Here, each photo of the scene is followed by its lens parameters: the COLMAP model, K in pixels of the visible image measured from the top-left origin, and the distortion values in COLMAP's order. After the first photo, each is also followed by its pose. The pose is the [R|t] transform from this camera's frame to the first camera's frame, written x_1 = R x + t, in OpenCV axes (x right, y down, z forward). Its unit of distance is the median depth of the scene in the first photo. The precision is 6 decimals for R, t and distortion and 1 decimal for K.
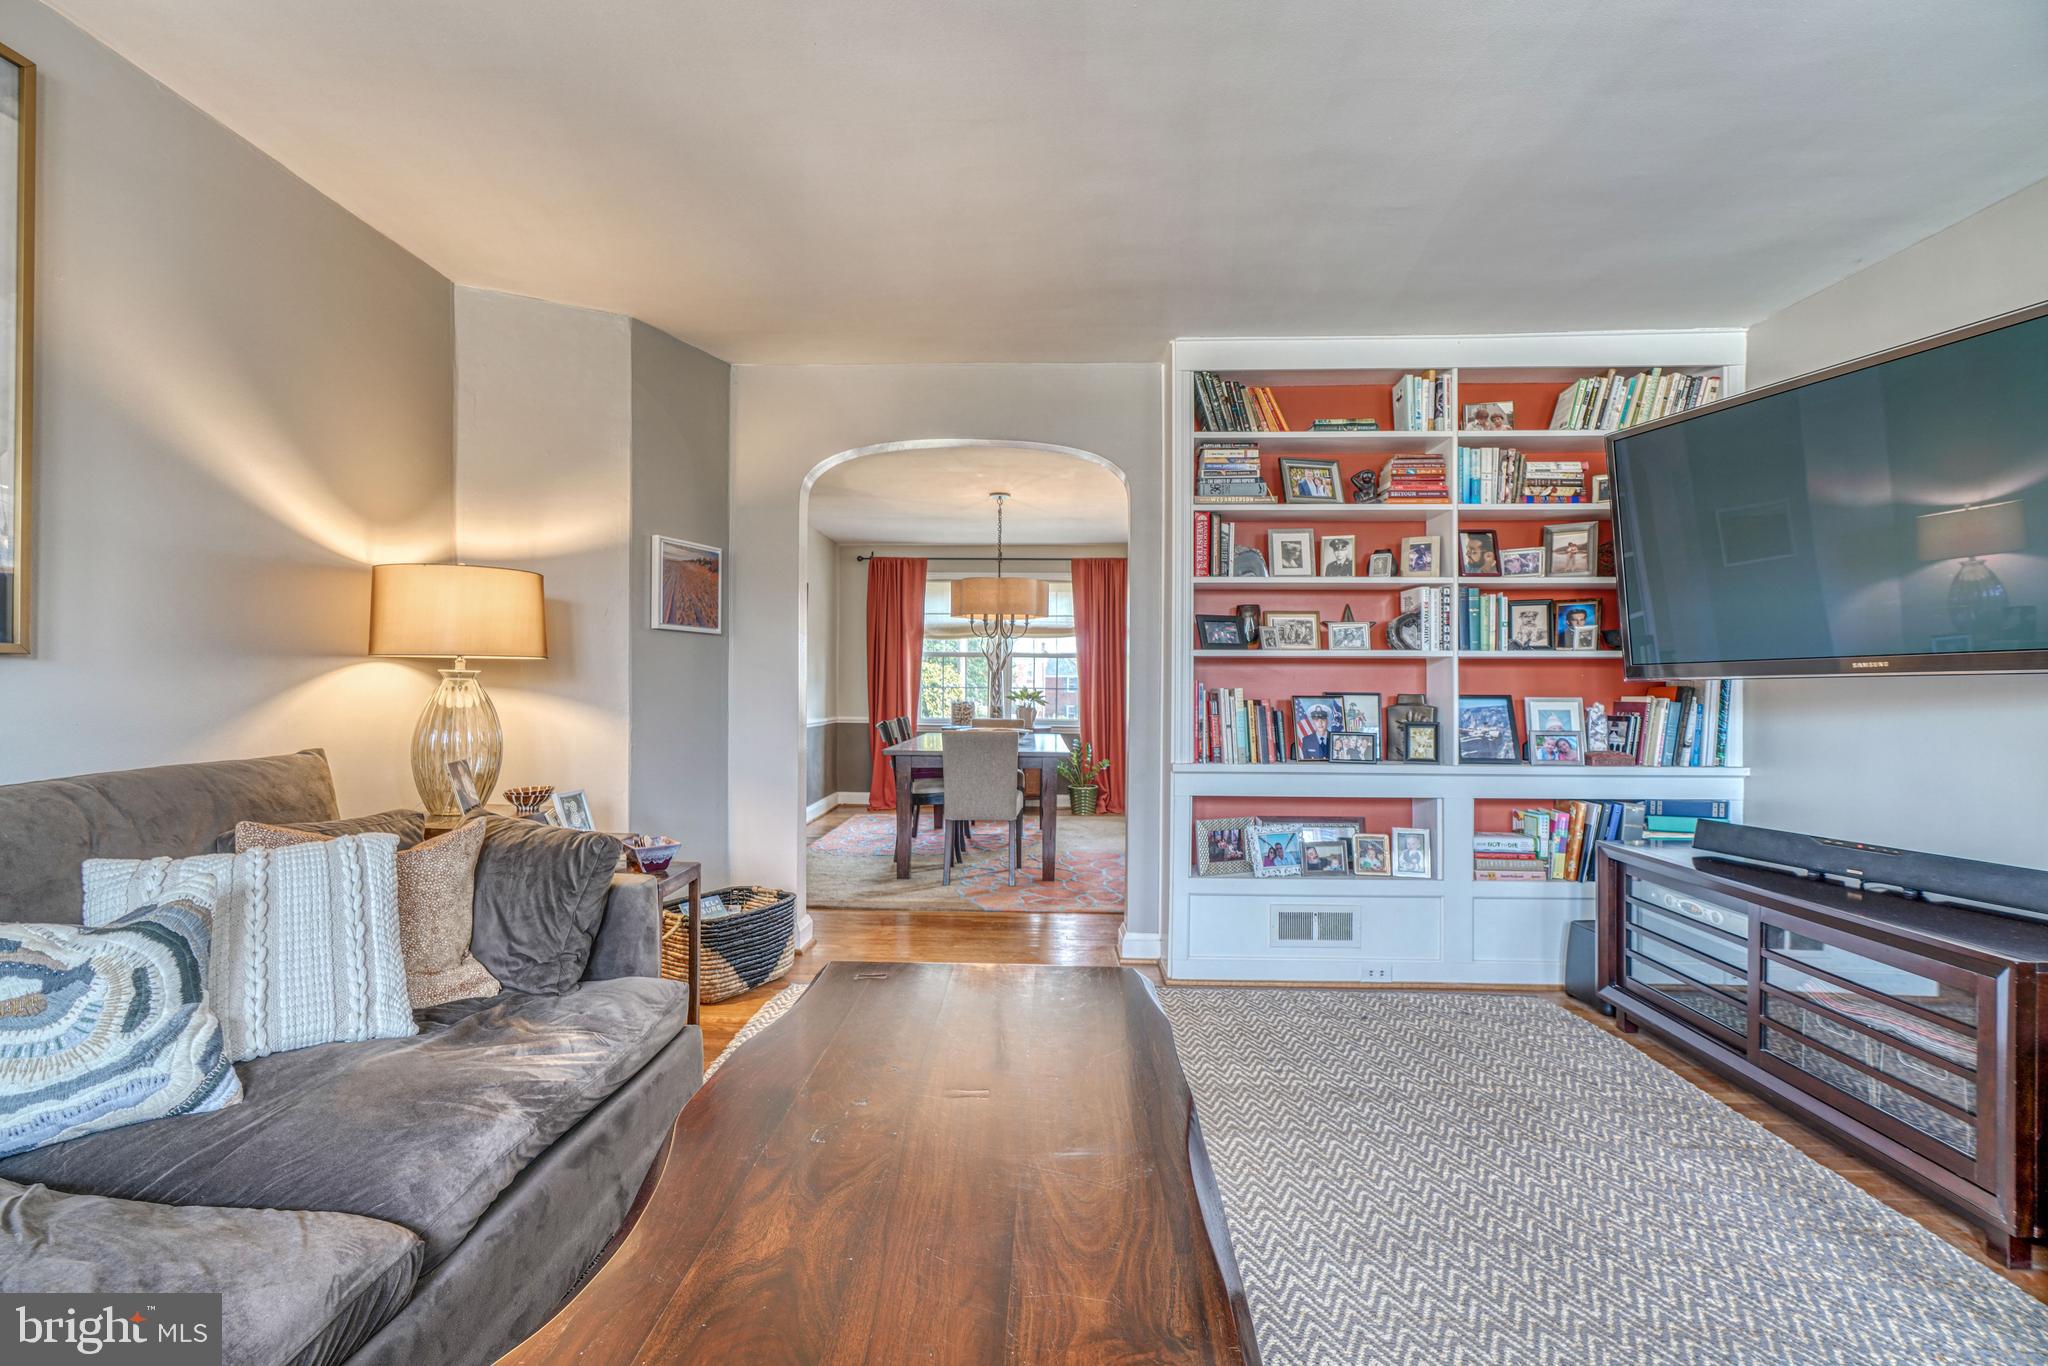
lens RADIAL K [[908.2, 0, 1014.1], [0, 908.2, 681.2], [0, 0, 1]] dist [-0.013836, 0.007943]
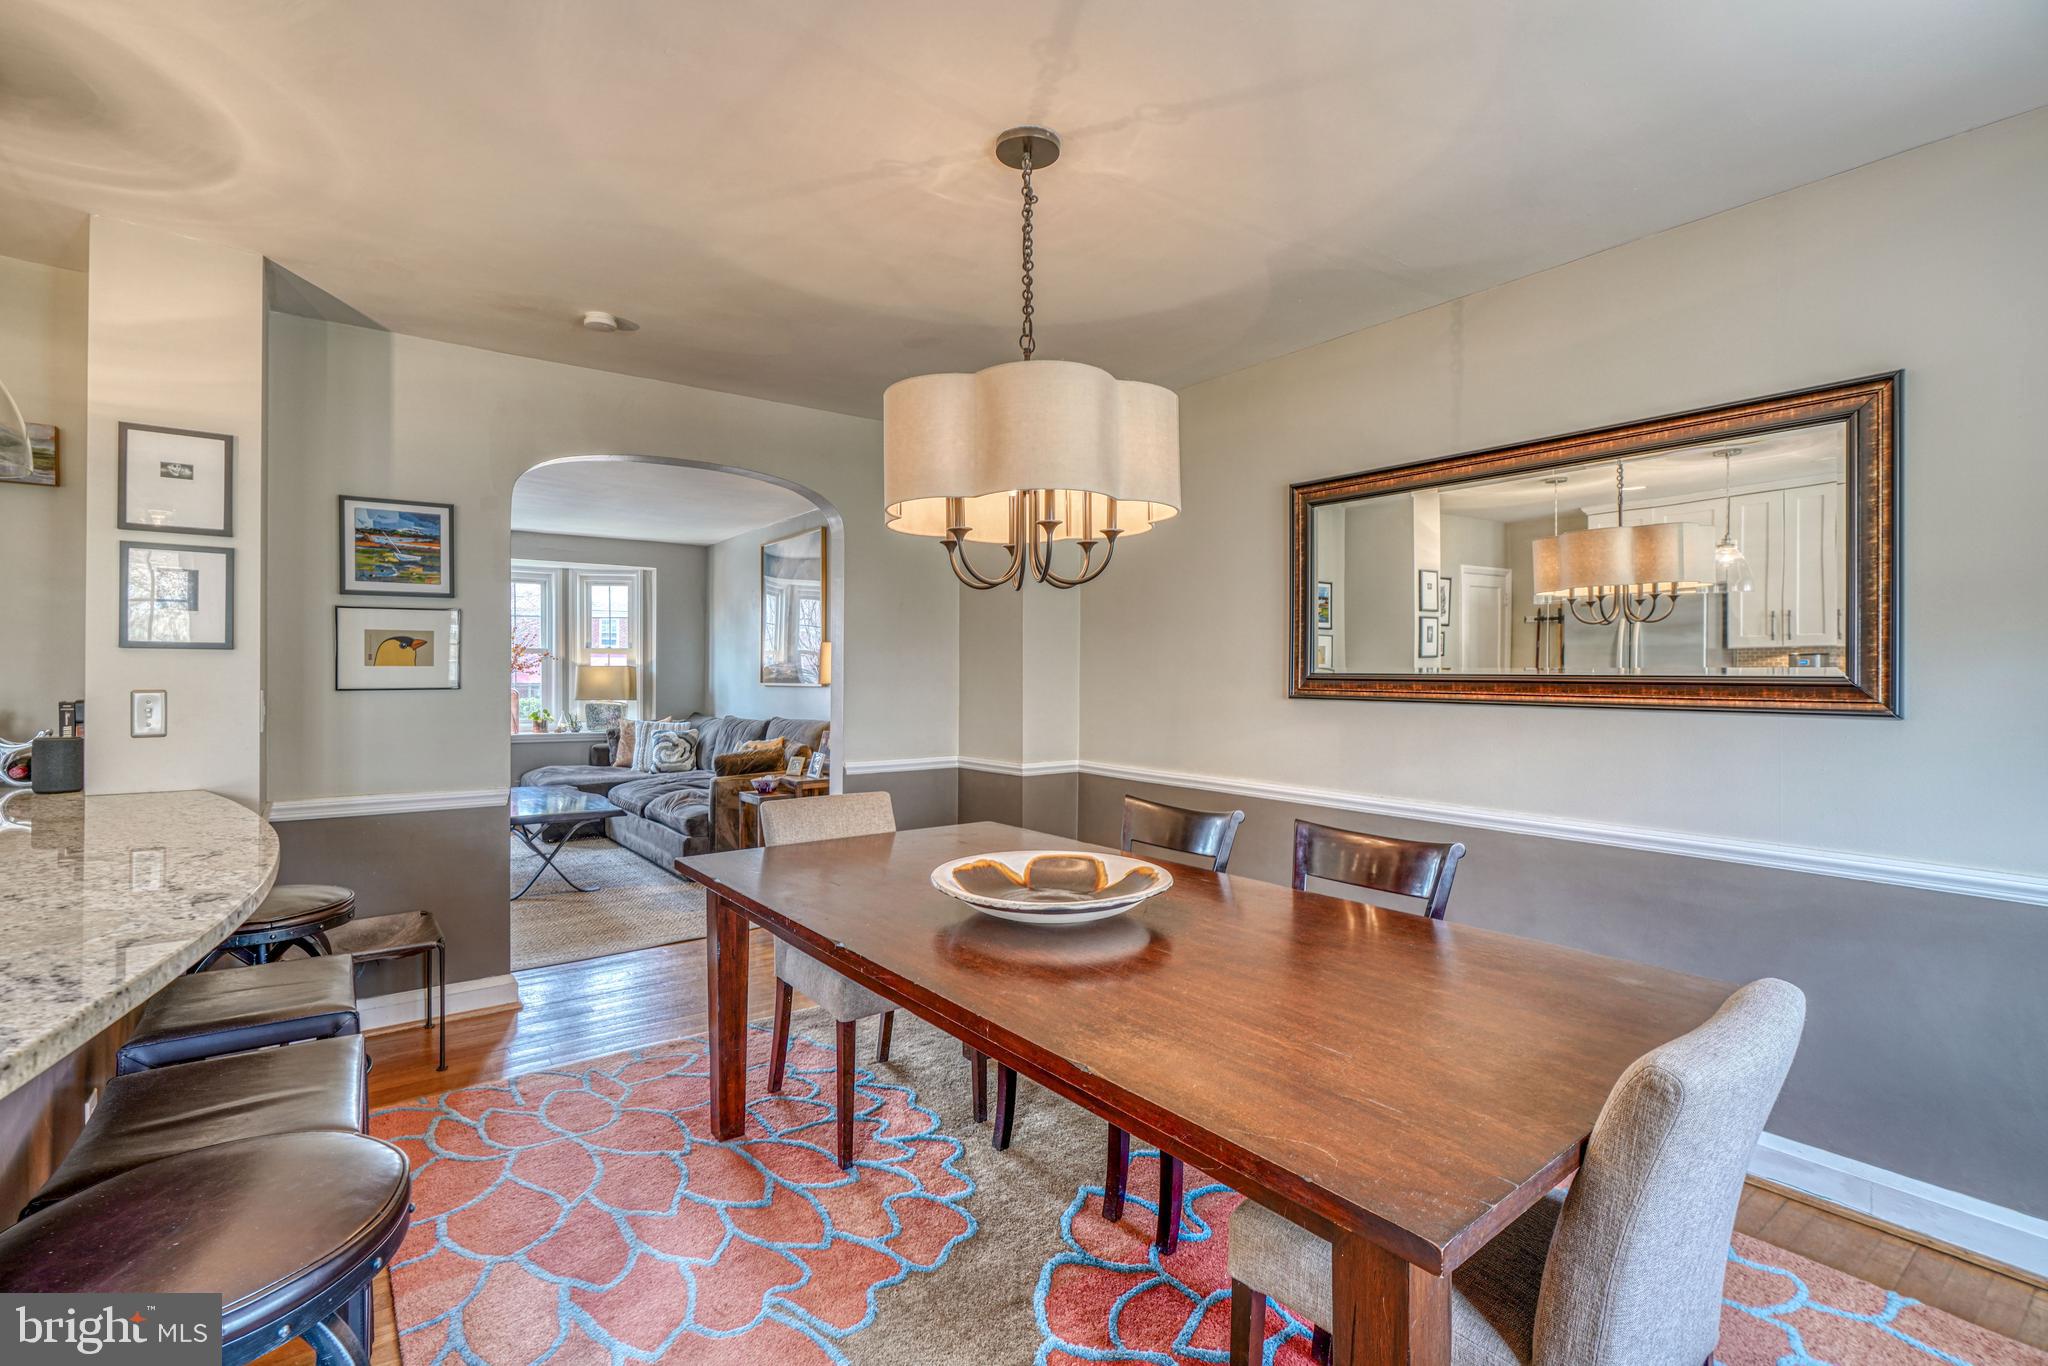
lens RADIAL K [[920.8, 0, 1015.9], [0, 920.8, 675.0], [0, 0, 1]] dist [-0.011819, 0.007740]
pose [[-0.769581, -0.006304, -0.638519, 0.351597], [-0.000258, 0.999954, -0.009561, -0.021742], [0.638550, -0.007193, -0.769547, 2.221993]]
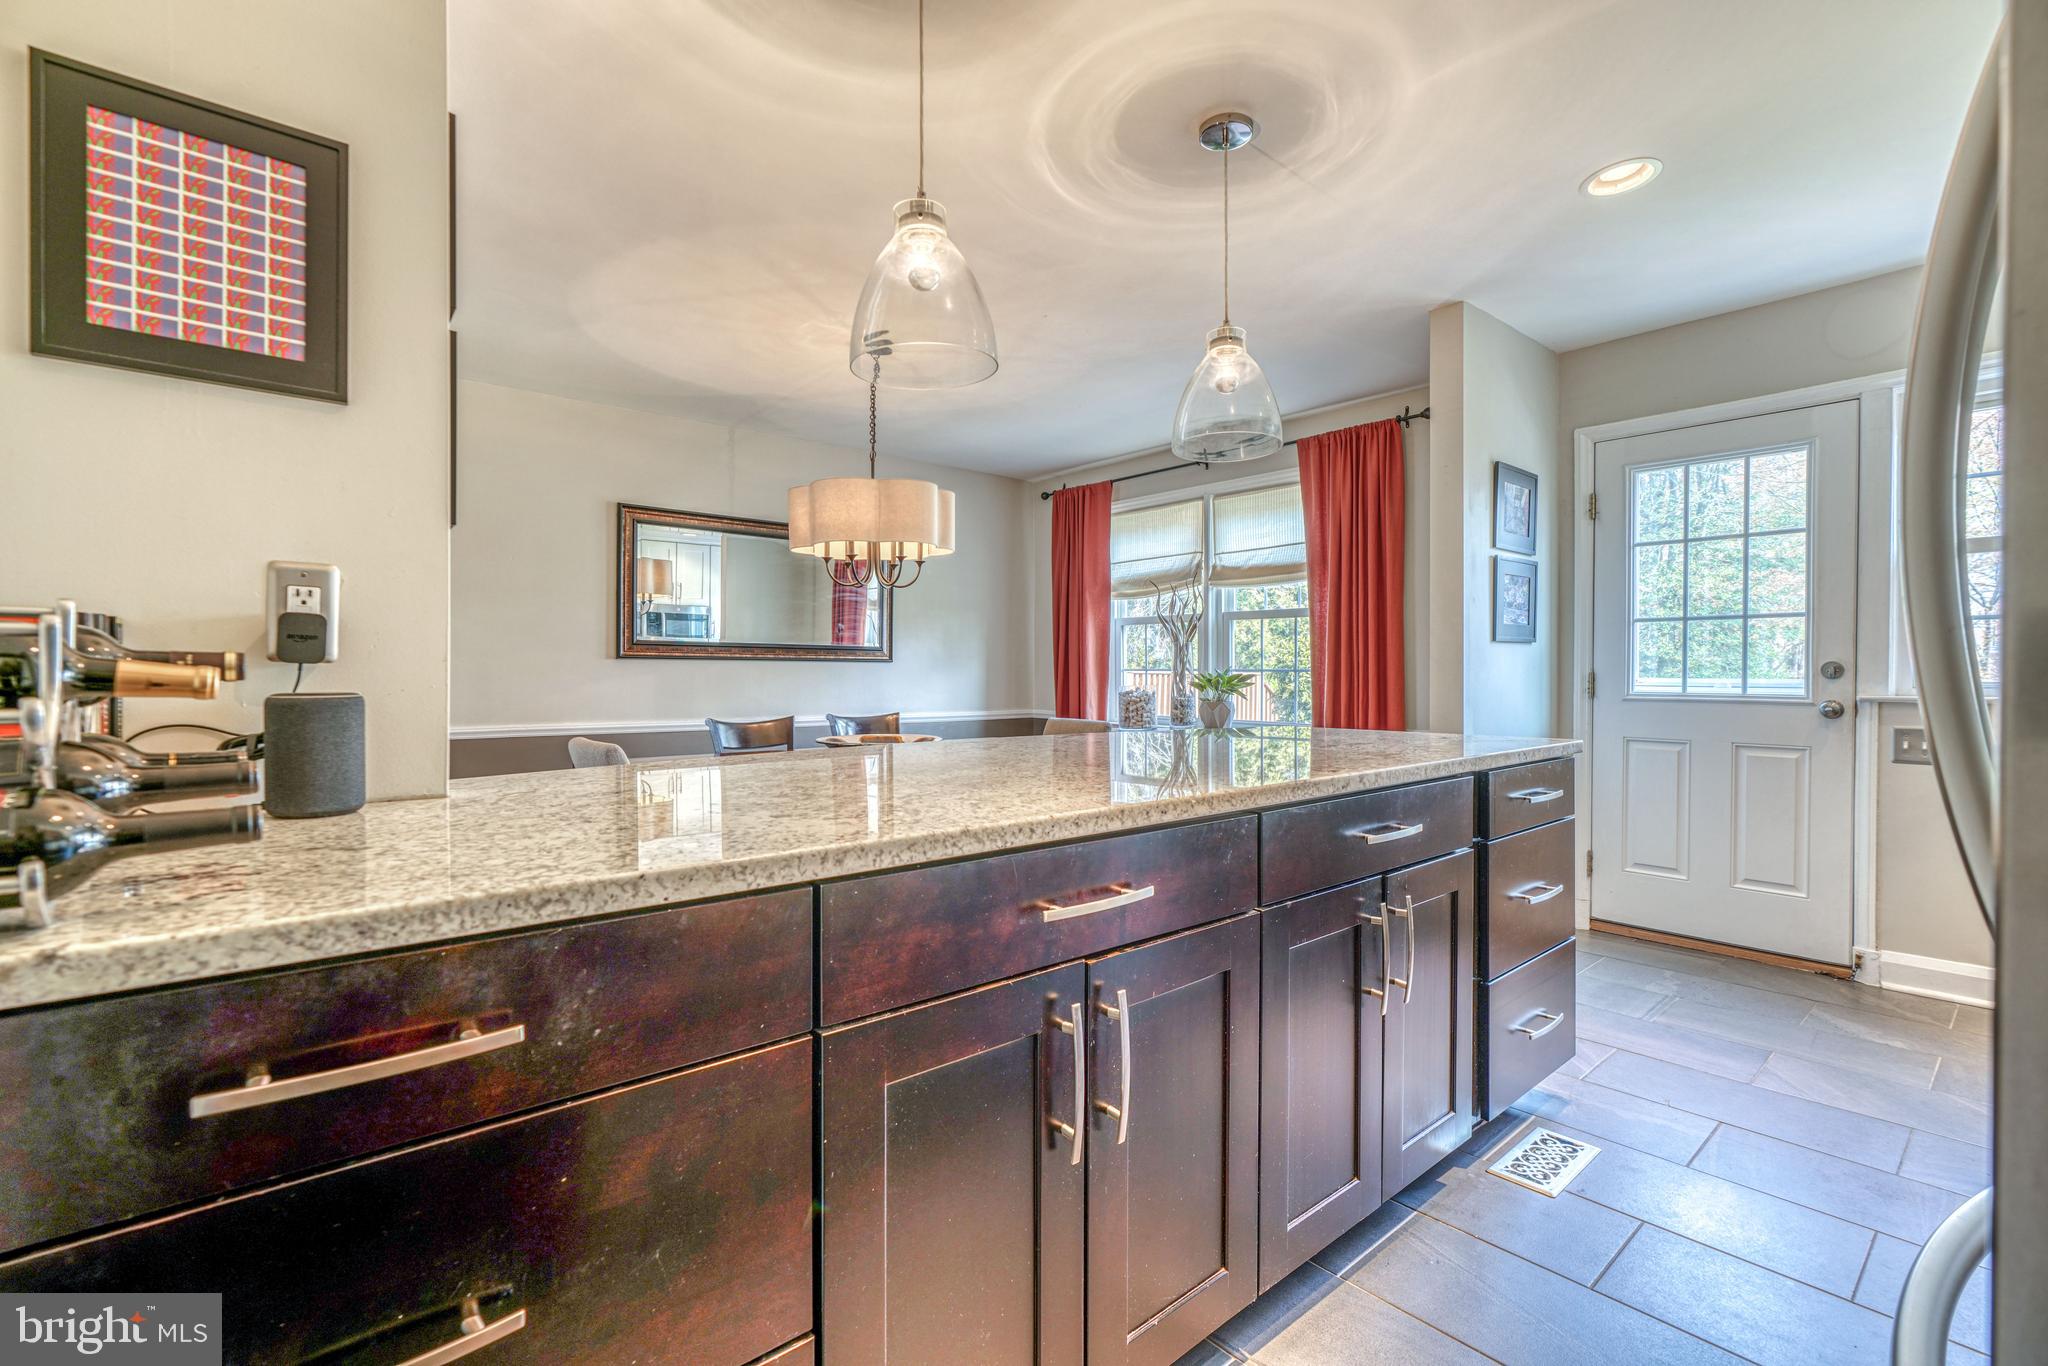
lens RADIAL K [[911.8, 0, 1014.7], [0, 911.8, 681.5], [0, 0, 1]] dist [-0.002097, 0.000456]
pose [[0.678047, 0.002014, -0.735016, 0.874444], [0.009808, 0.999882, 0.011788, 0.016270], [0.734953, -0.015202, 0.677948, 1.160261]]
